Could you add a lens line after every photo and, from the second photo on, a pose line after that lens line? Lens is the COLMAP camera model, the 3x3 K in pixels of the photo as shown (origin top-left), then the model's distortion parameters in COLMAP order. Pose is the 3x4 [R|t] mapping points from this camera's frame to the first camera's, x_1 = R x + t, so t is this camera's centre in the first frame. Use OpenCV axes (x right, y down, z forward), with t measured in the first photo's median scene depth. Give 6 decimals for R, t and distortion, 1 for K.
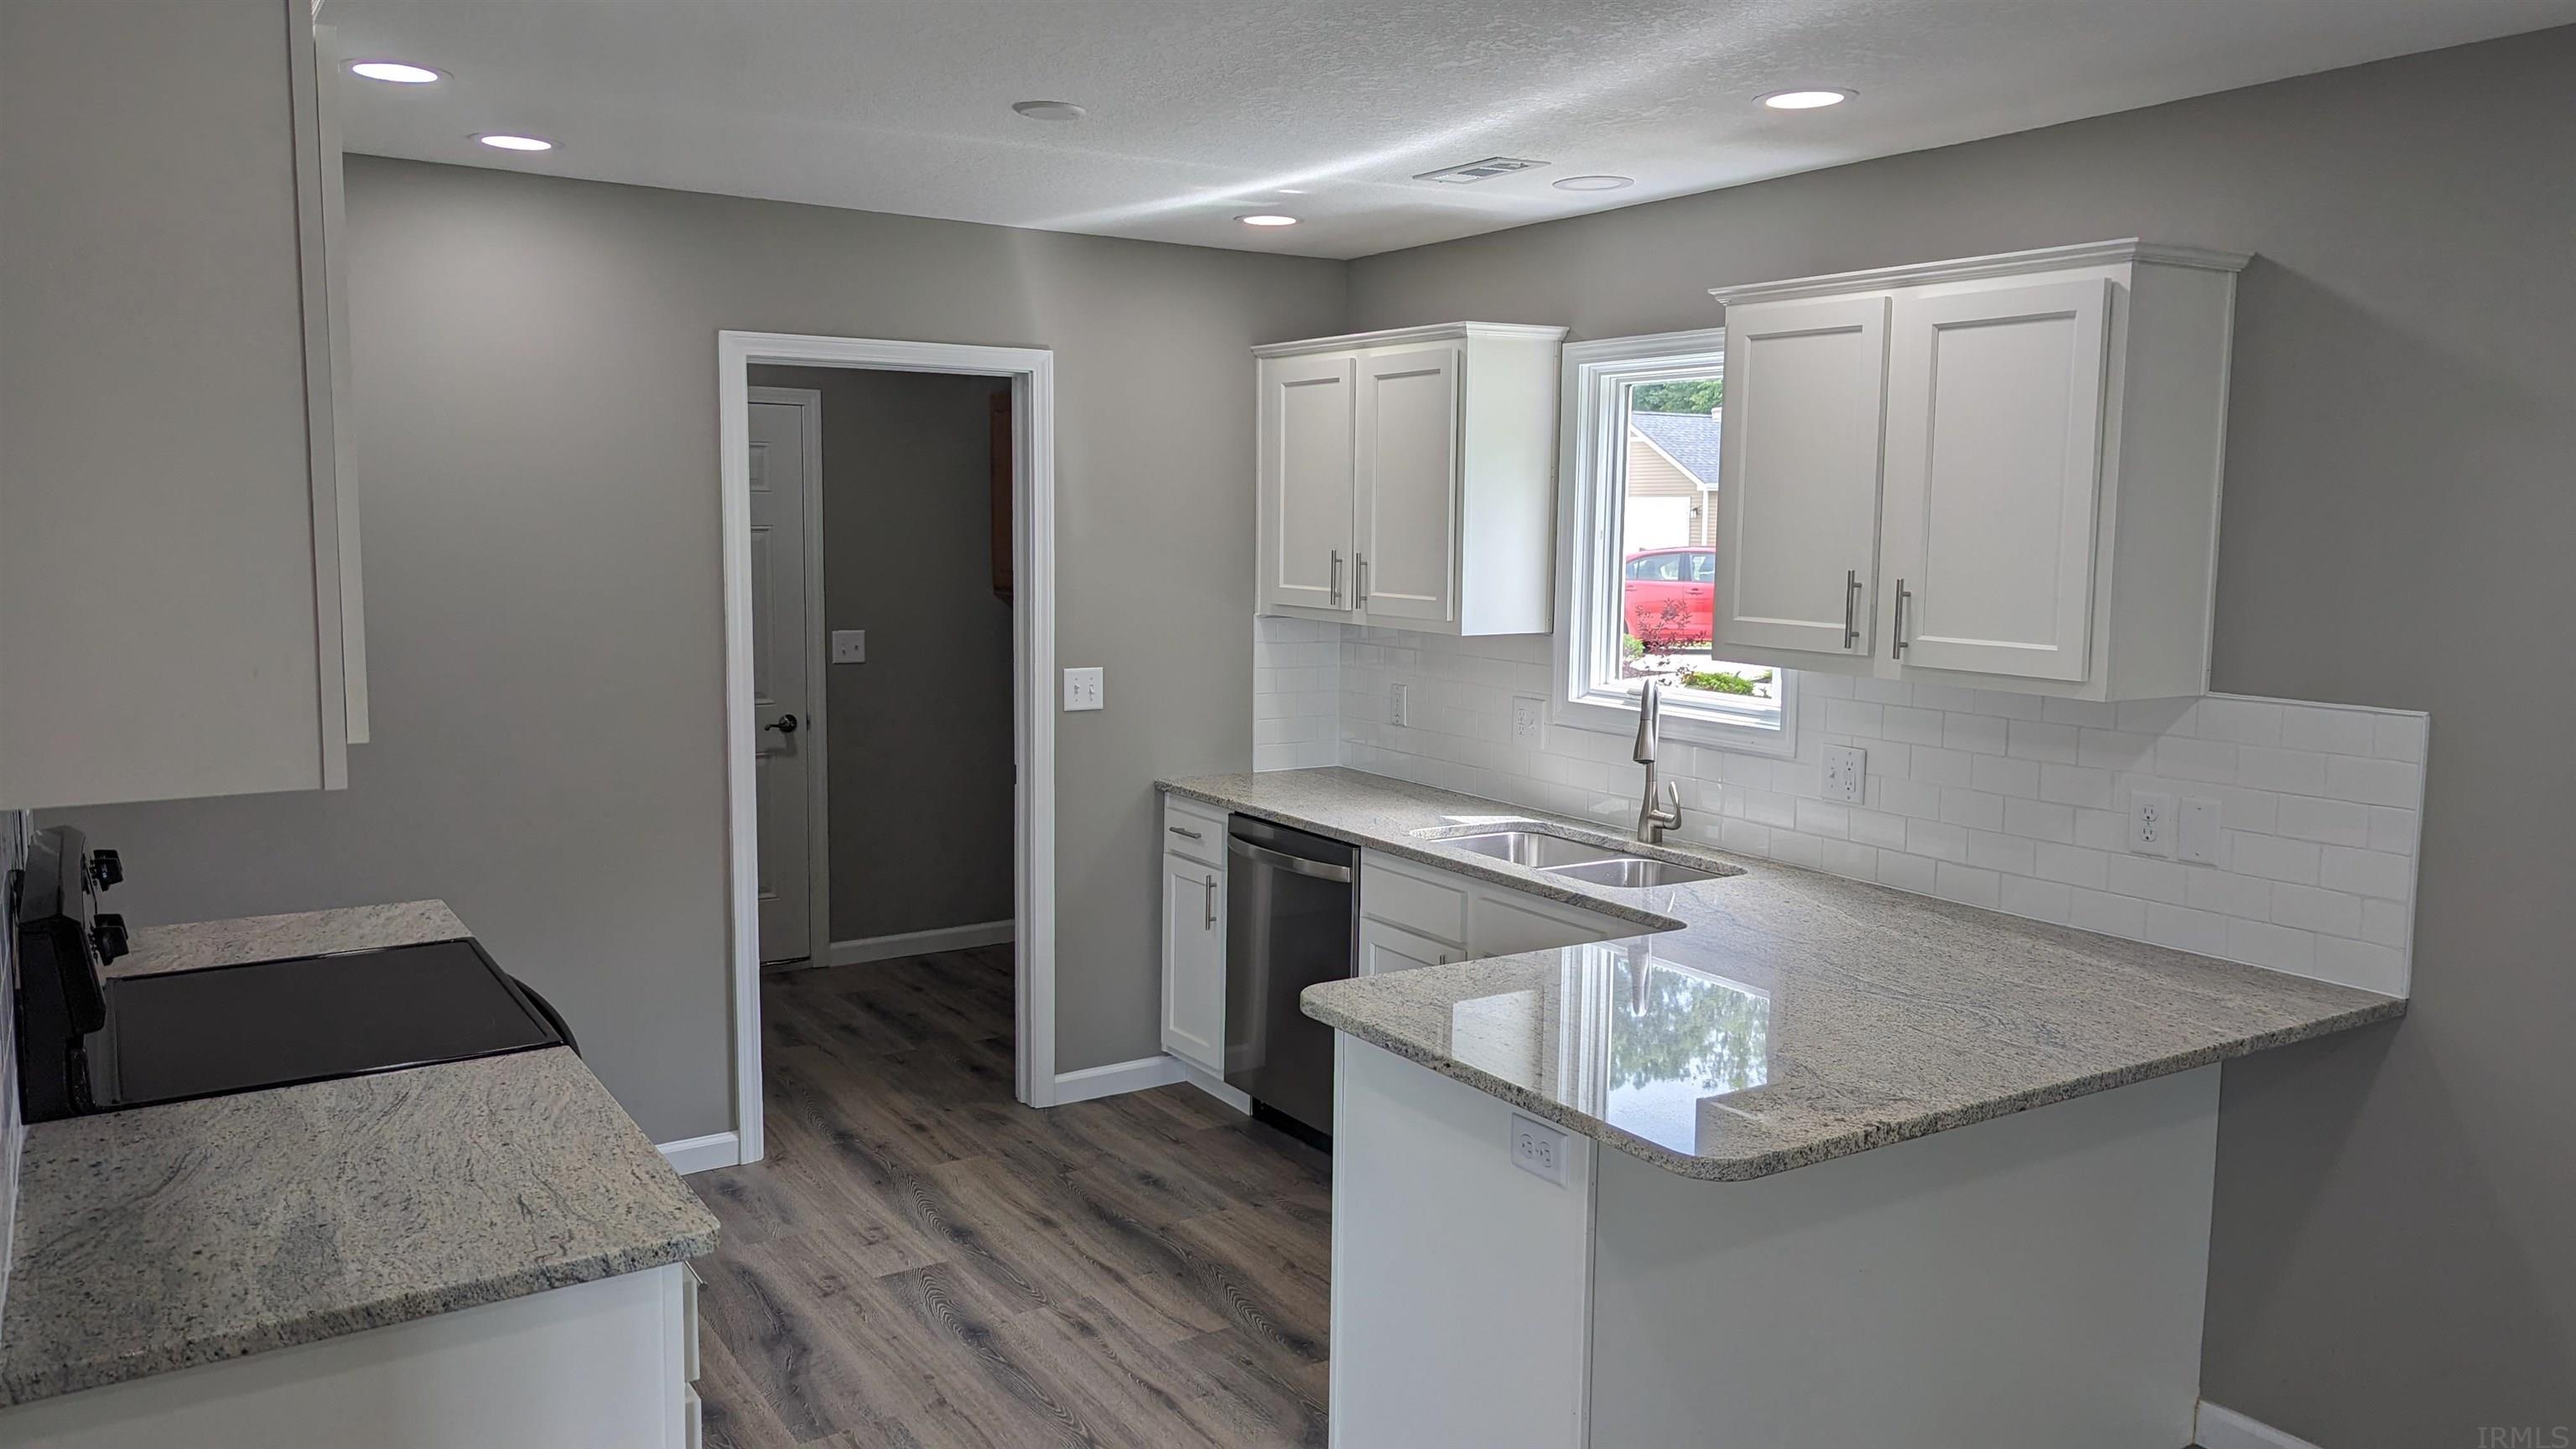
lens RADIAL K [[1851.5, 0, 1312.7], [0, 1851.5, 716.6], [0, 0, 1]] dist [0.097170, -0.100851]
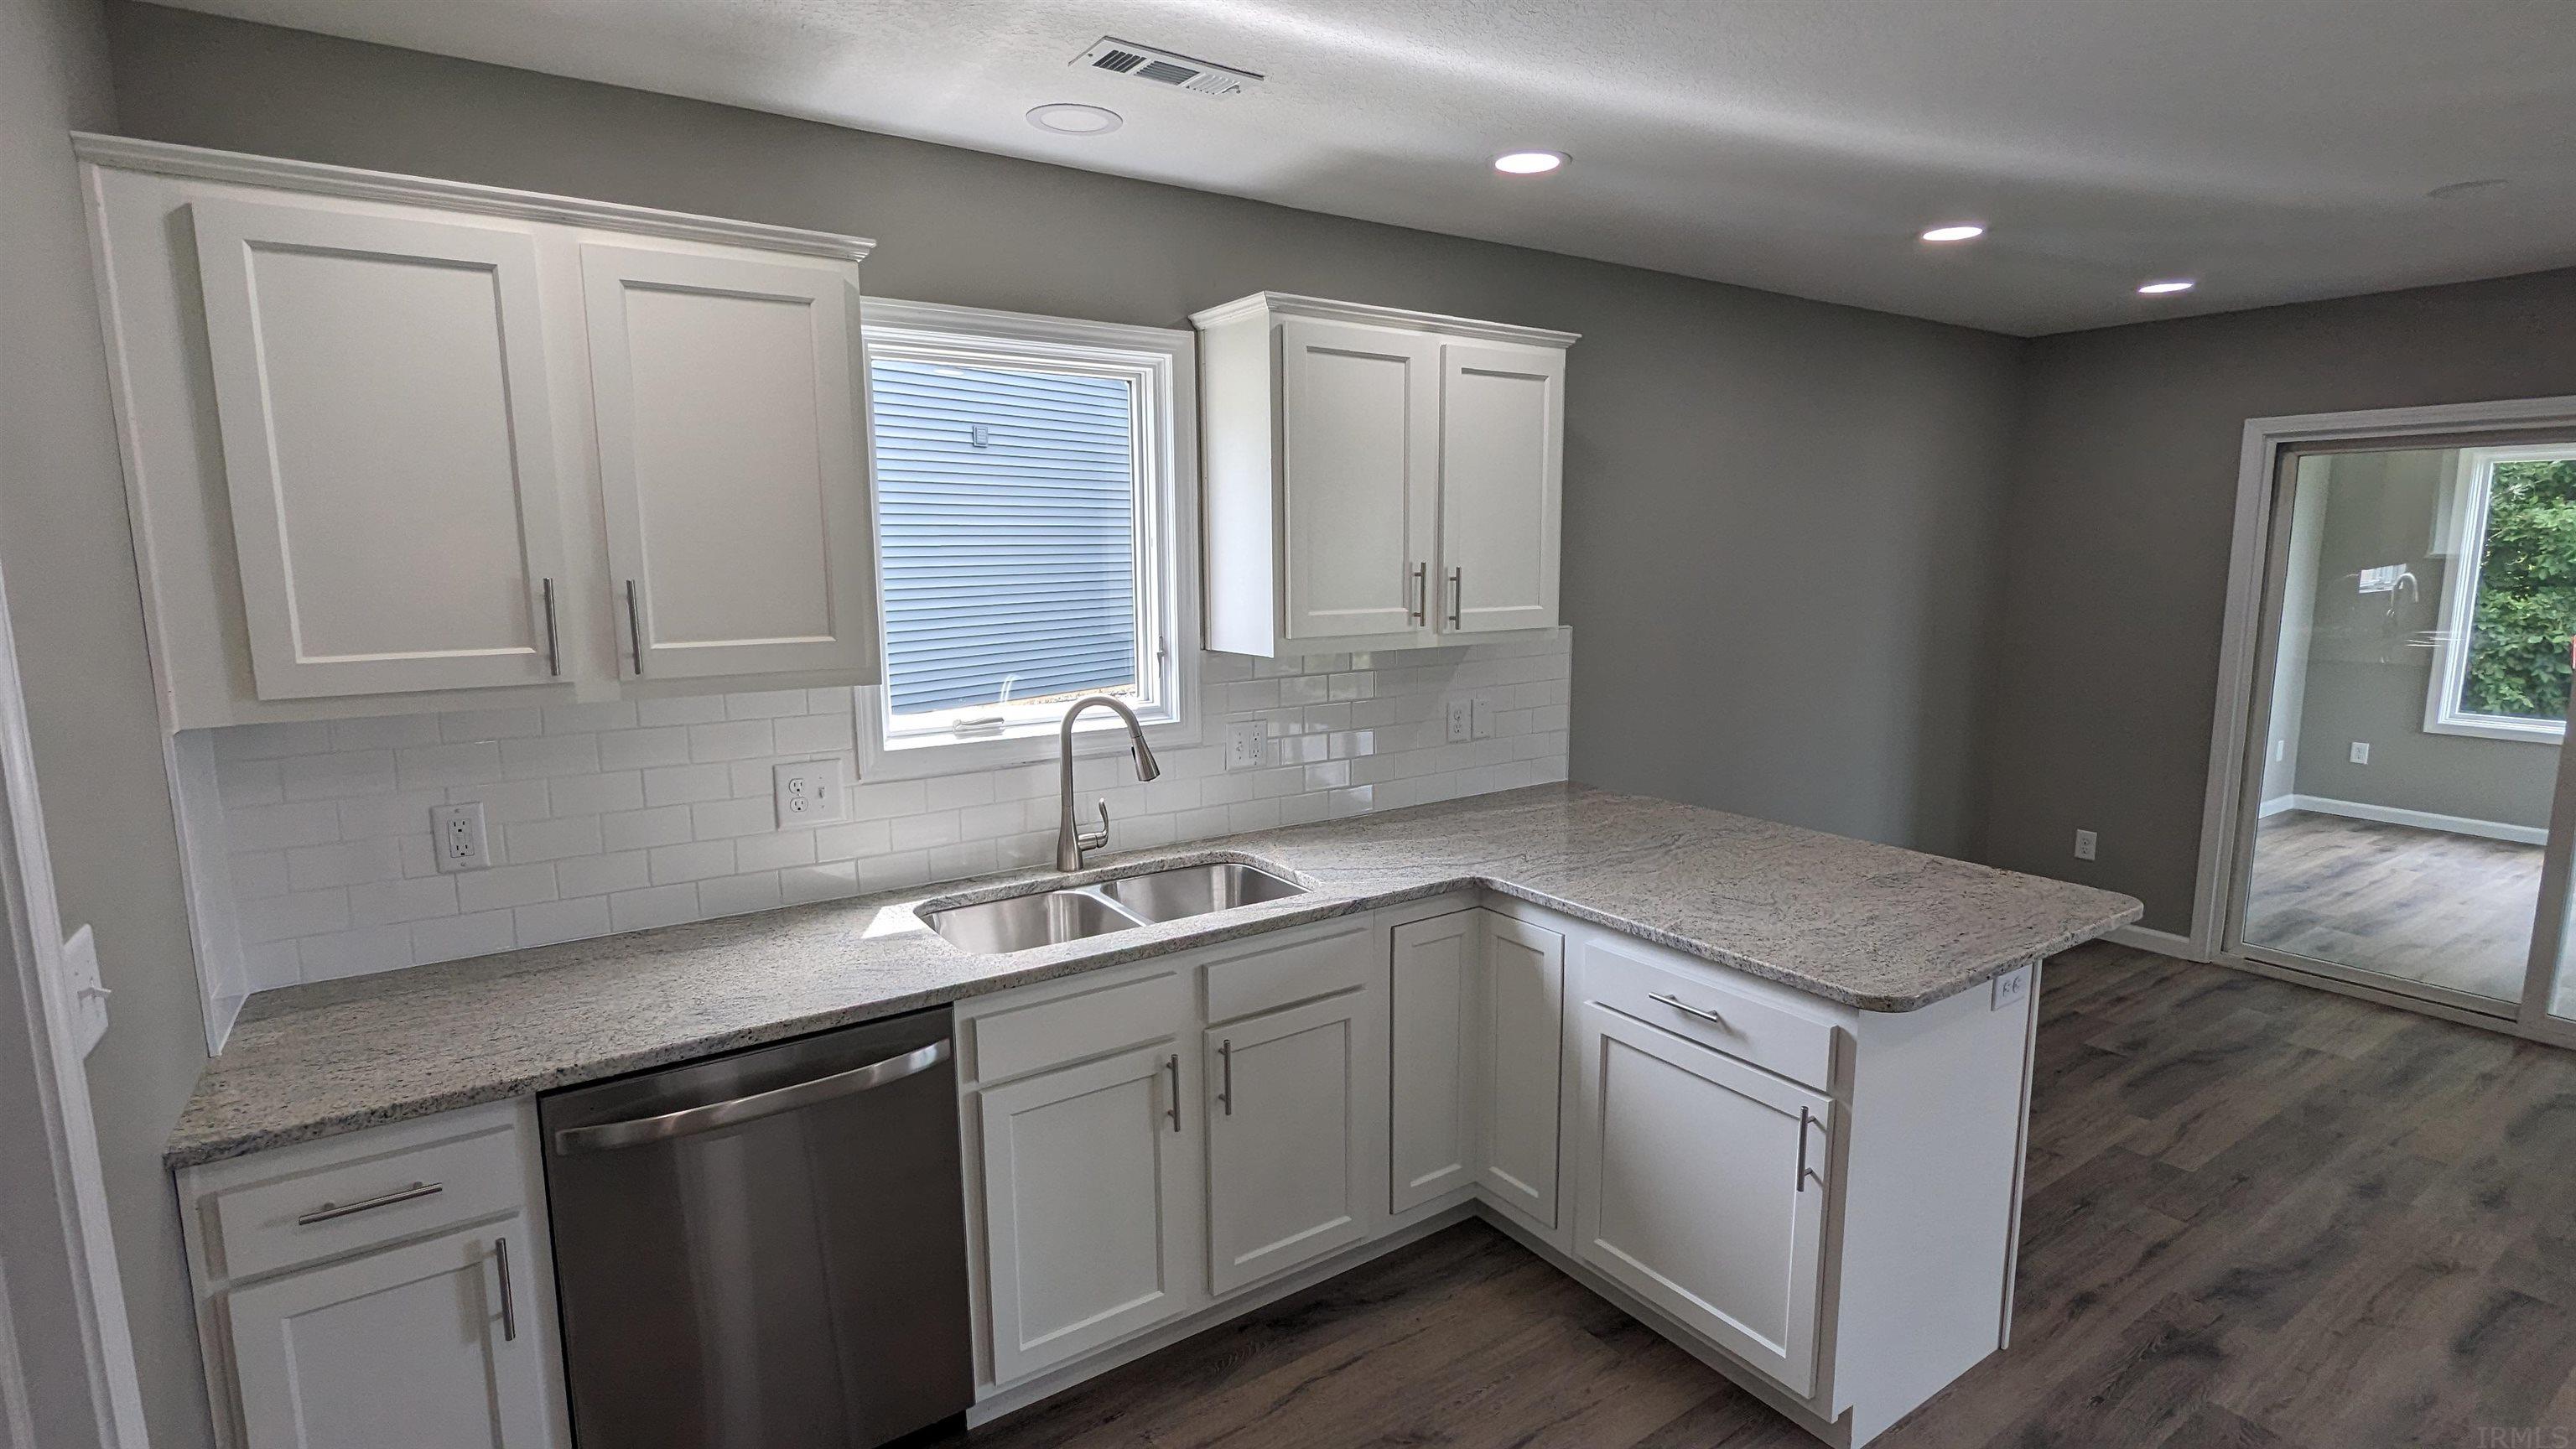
lens RADIAL K [[1230.8, 0, 1301.4], [0, 1230.8, 717.4], [0, 0, 1]] dist [-0.000182, 0.002002]
pose [[-0.014718, -0.160254, 0.986966, -0.492312], [0.112997, 0.980483, 0.160886, -0.110859], [-0.993486, 0.113892, 0.003677, 1.030892]]
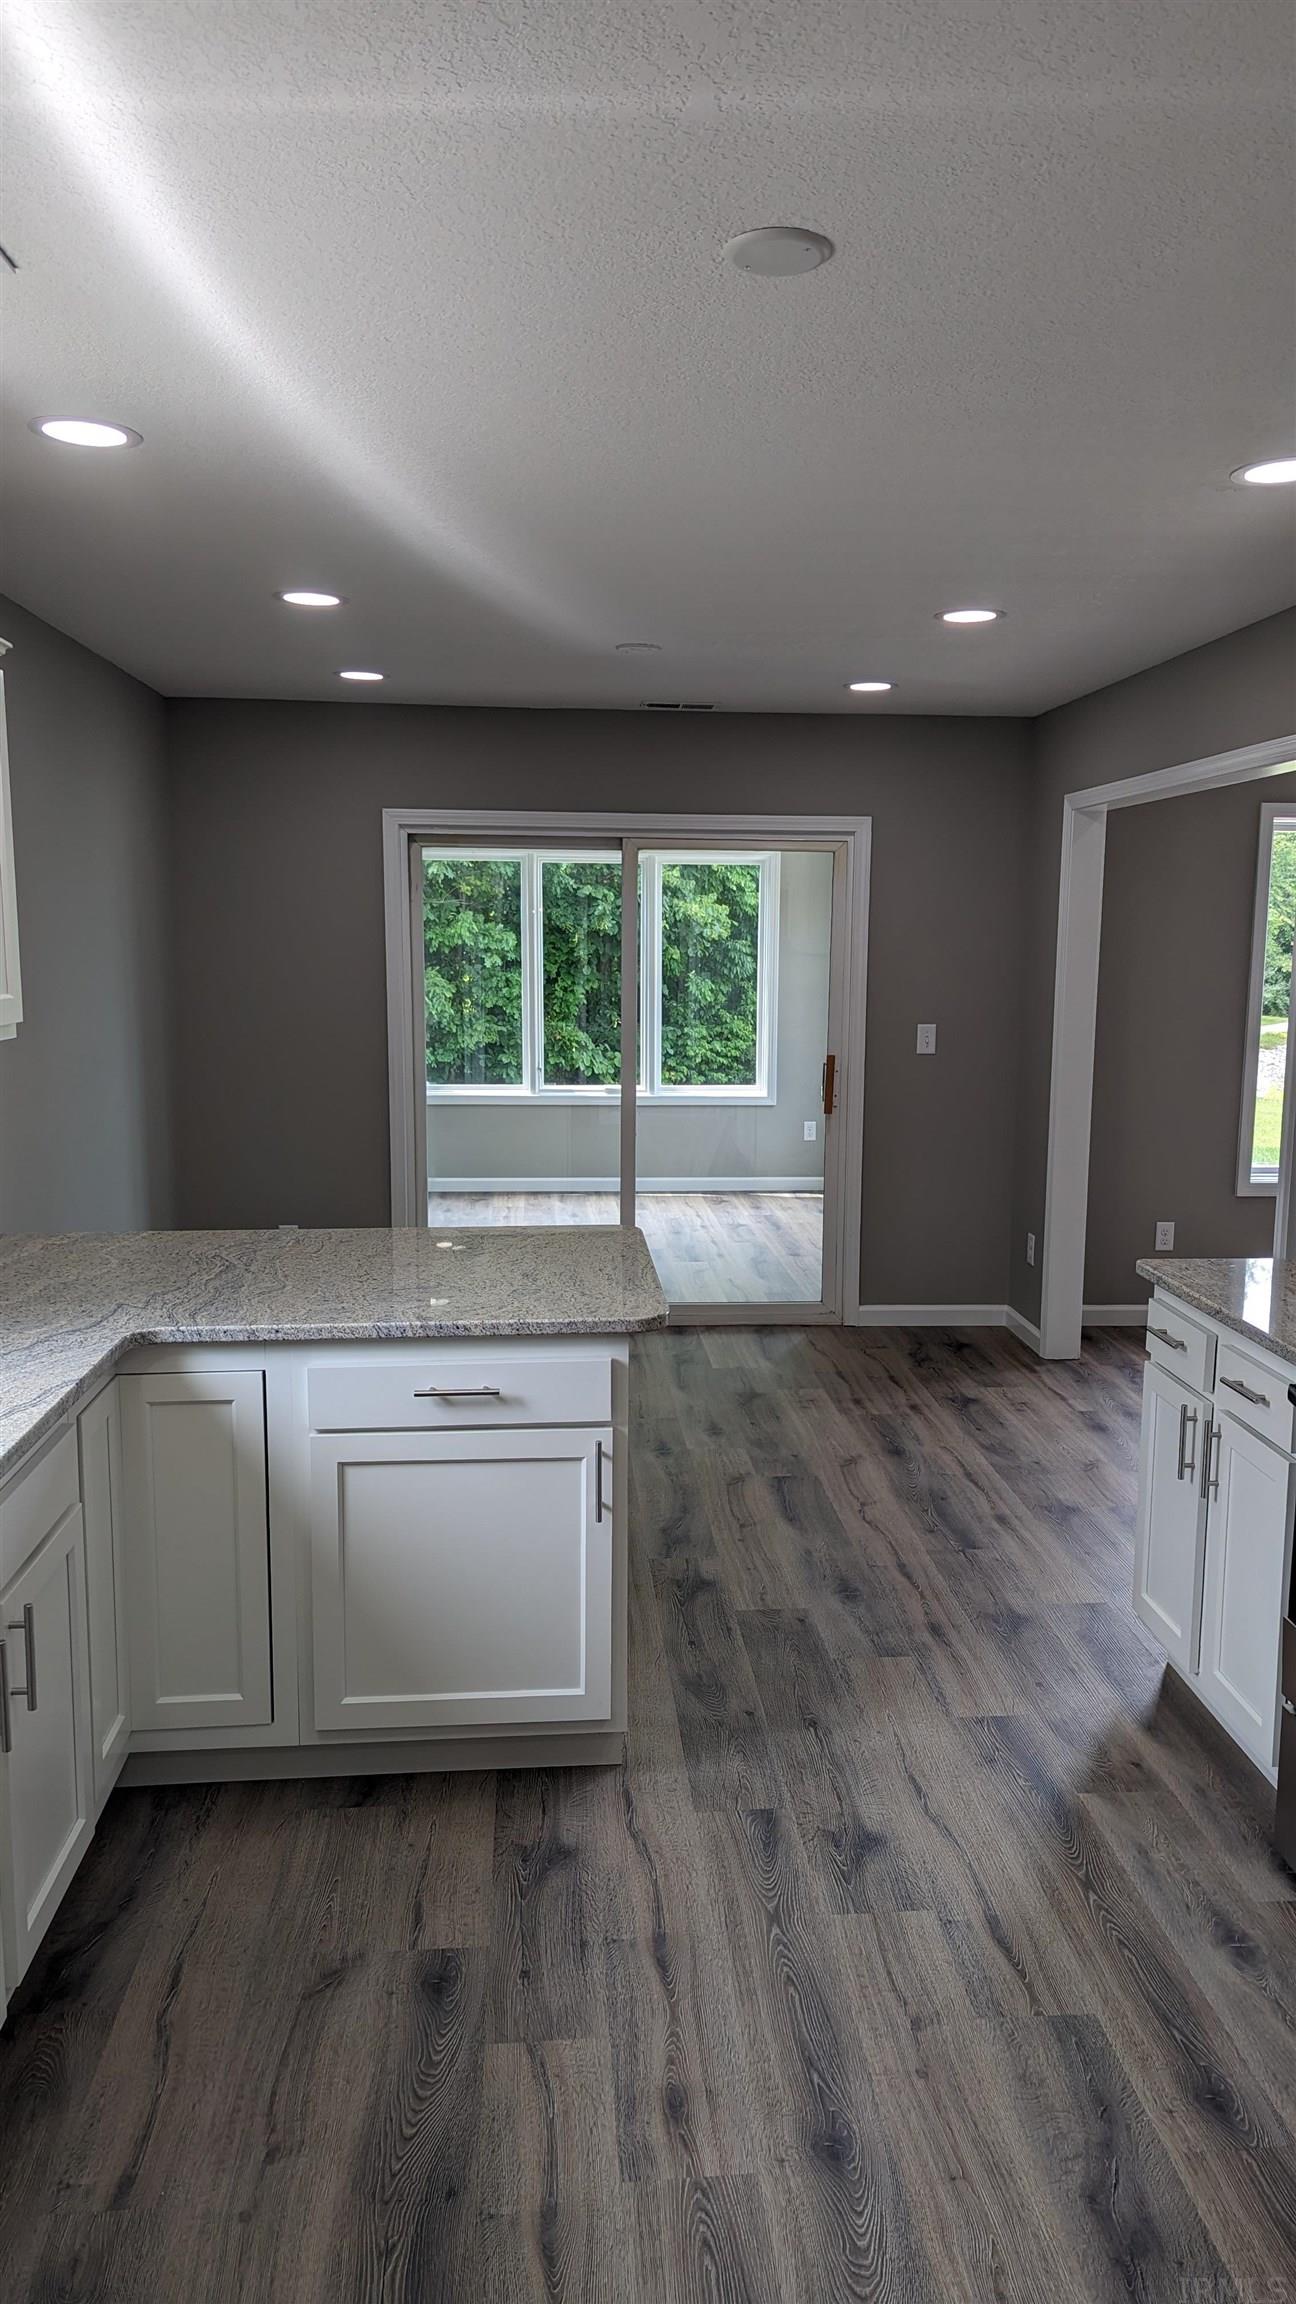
lens RADIAL K [[1656.0, 0, 675.4], [0, 1656.0, 1160.1], [0, 0, 1]] dist [0.097170, -0.100851]
pose [[-0.877590, -0.085168, 0.471787, -0.379674], [0.034204, 0.970463, 0.238814, -0.144161], [-0.478191, 0.225718, -0.848755, 1.445281]]
